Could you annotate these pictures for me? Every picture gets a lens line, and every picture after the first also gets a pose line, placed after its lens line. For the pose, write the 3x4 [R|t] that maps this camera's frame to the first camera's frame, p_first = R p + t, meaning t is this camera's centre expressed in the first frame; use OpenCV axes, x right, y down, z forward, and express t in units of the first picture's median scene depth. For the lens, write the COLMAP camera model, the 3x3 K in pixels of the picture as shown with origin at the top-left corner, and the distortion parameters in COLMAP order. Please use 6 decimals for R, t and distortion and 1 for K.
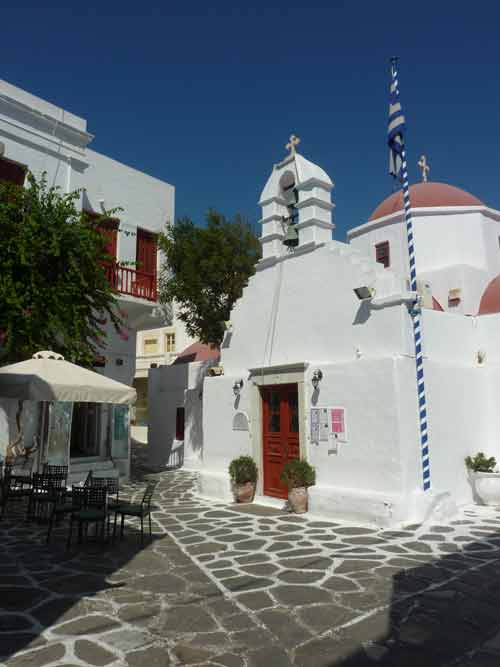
lens RADIAL K [[510.0, 0, 250.0], [0, 510.0, 333.5], [0, 0, 1]] dist [-0.008742, -0.045920]
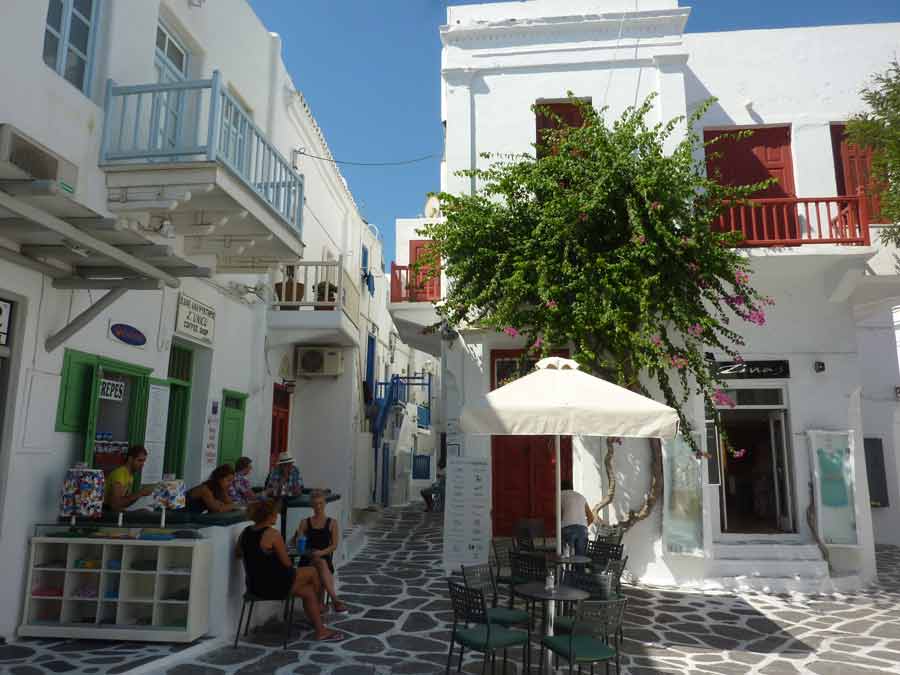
lens RADIAL K [[688.2, 0, 450.5], [0, 688.2, 325.0], [0, 0, 1]] dist [-0.008742, -0.045920]
pose [[0.542260, -0.156579, -0.825492, 0.164697], [0.121724, 0.986757, -0.107208, 0.047930], [0.831347, -0.042347, 0.554139, 0.284987]]
